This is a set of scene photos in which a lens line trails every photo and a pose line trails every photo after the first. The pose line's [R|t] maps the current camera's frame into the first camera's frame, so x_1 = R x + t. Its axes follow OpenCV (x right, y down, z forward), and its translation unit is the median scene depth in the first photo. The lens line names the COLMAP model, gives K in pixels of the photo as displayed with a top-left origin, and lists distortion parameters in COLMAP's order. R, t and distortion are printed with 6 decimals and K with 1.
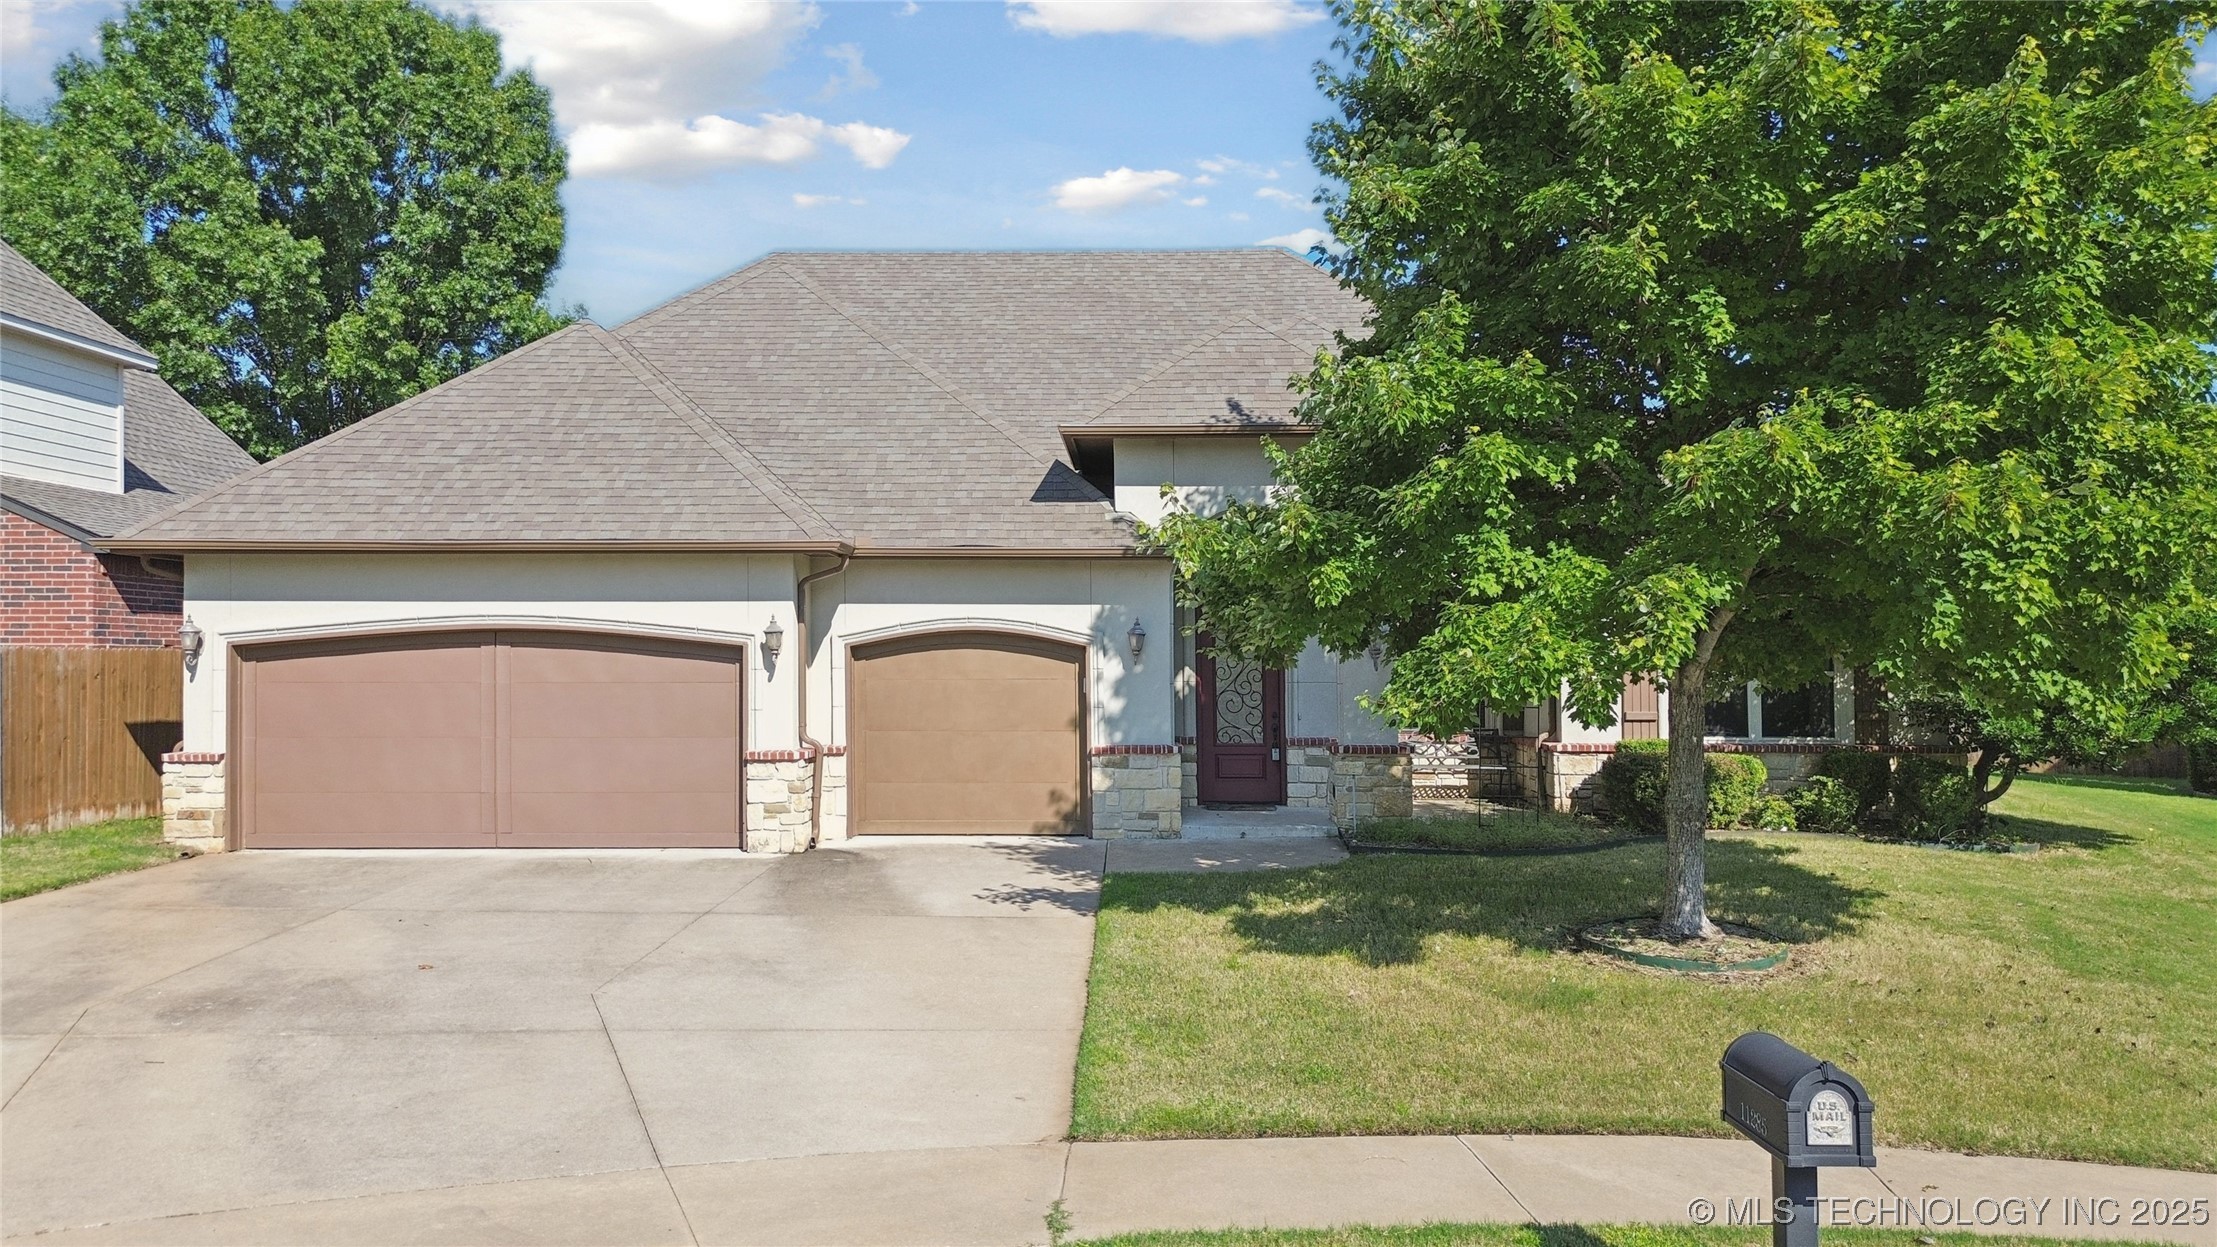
lens RADIAL K [[1580.2, 0, 1097.3], [0, 1580.2, 616.5], [0, 0, 1]] dist [0.060909, -0.061964]
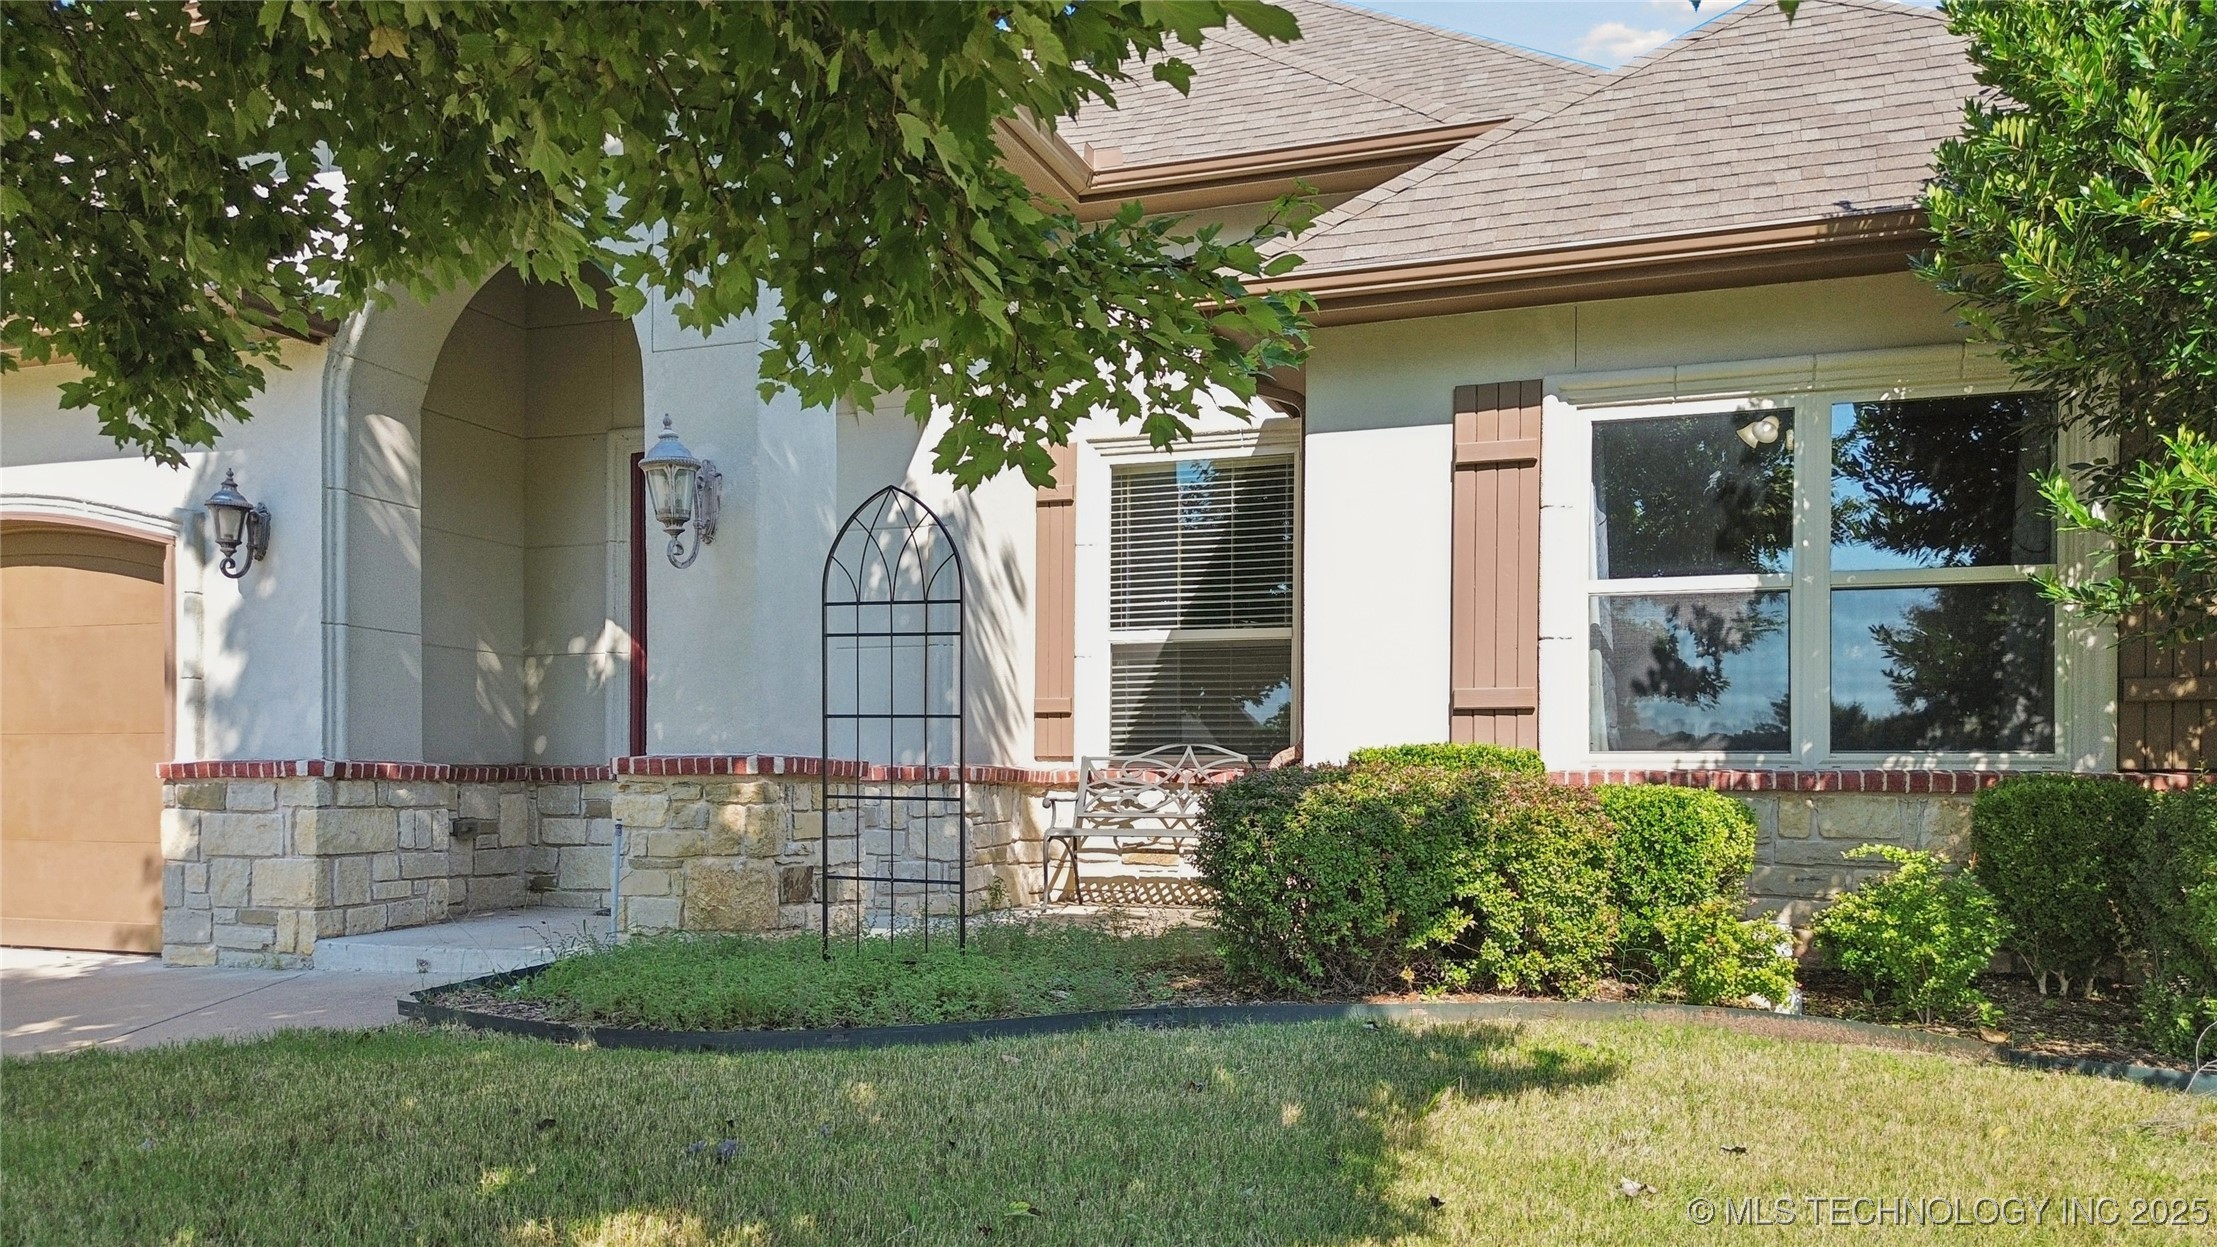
lens RADIAL K [[1580.2, 0, 1136.5], [0, 1580.2, 715.0], [0, 0, 1]] dist [0.060909, -0.061964]
pose [[0.951454, -0.008827, -0.307666, 0.403772], [0.004475, 0.999880, -0.014846, 0.076955], [0.307760, 0.012749, 0.951379, 0.644164]]
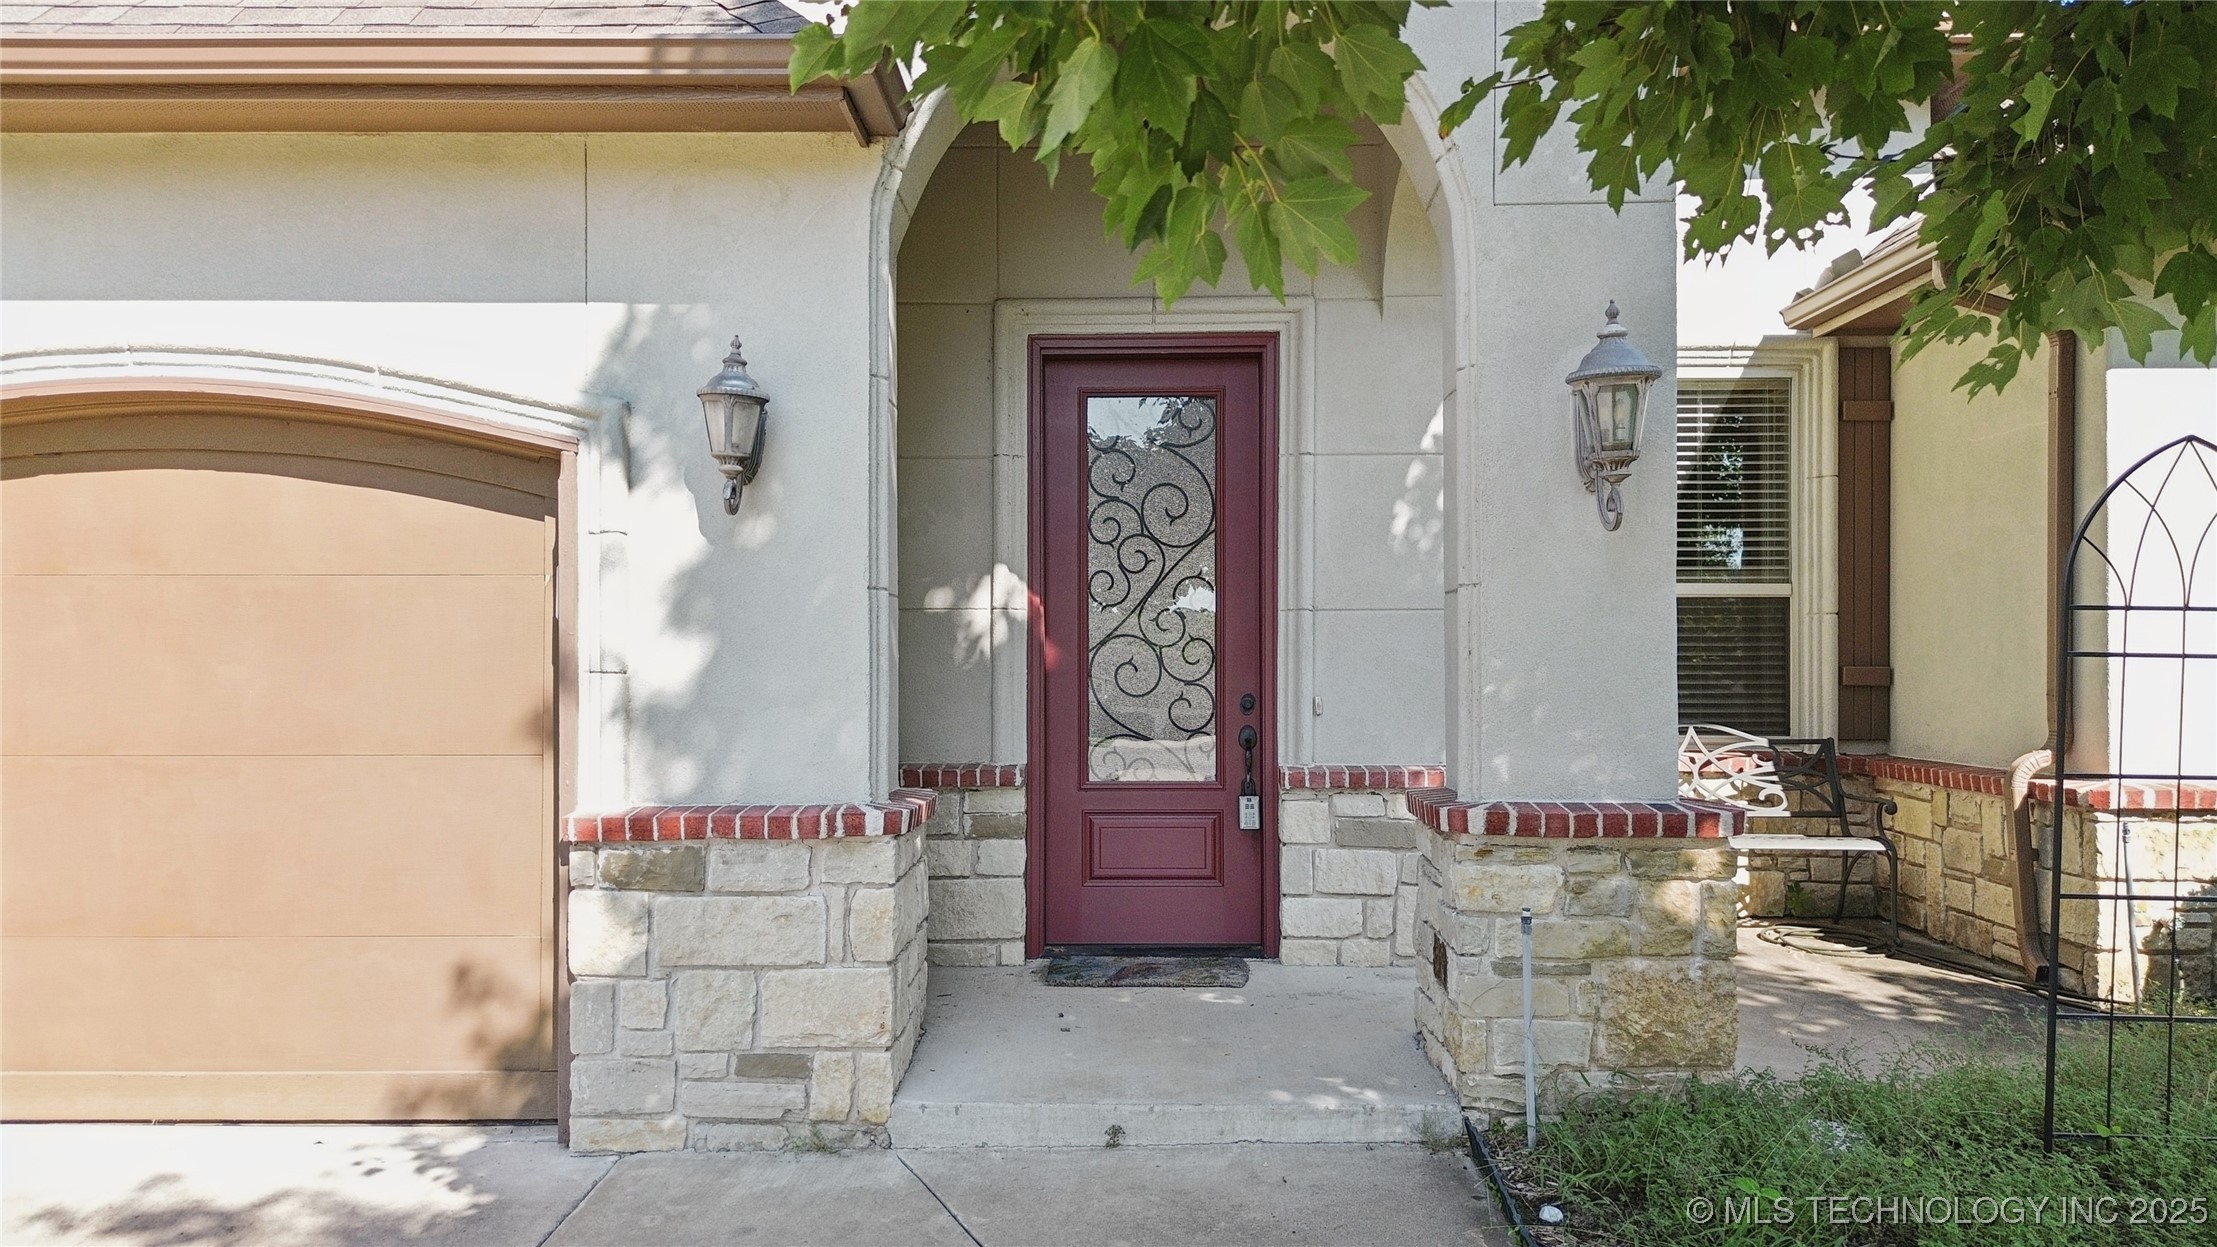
lens RADIAL K [[1580.2, 0, 1105.0], [0, 1580.2, 611.7], [0, 0, 1]] dist [0.060909, -0.061964]
pose [[0.999973, 0.000408, 0.007290, 0.086682], [-0.000387, 0.999996, -0.002850, 0.047997], [-0.007291, 0.002847, 0.999969, 0.719503]]
